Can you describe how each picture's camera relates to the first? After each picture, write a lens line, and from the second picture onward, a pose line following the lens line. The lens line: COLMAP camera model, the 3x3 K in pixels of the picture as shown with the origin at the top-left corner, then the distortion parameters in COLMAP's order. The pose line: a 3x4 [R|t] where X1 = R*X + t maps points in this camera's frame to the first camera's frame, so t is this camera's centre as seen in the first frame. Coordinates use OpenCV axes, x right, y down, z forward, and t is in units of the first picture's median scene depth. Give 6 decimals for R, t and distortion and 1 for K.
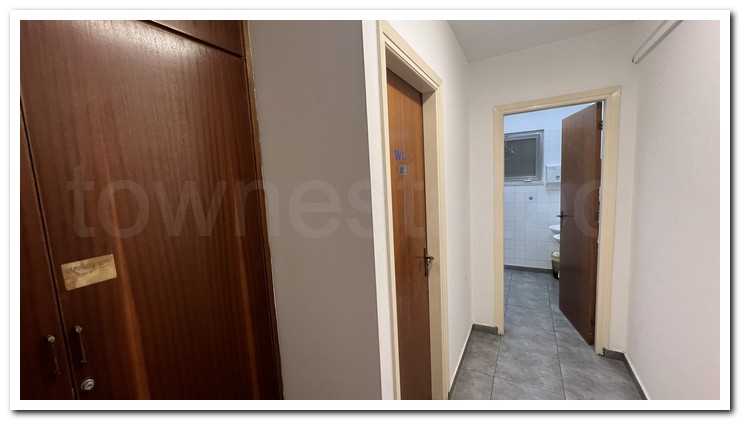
lens RADIAL K [[279.9, 0, 368.5], [0, 279.9, 210.0], [0, 0, 1]] dist [-0.001701, 0.000358]
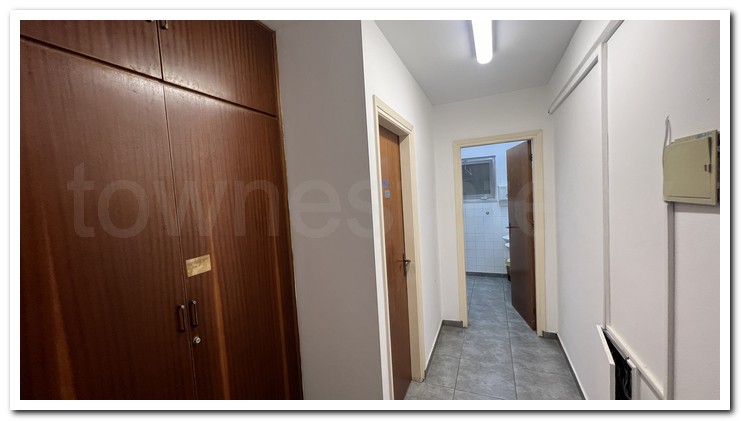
lens RADIAL K [[279.9, 0, 368.5], [0, 279.9, 210.0], [0, 0, 1]] dist [-0.001701, 0.000358]
pose [[0.994238, -0.011930, 0.106530, -0.068281], [0.018161, 0.998168, -0.057710, 0.006438], [-0.105646, 0.059312, 0.992633, -0.196723]]
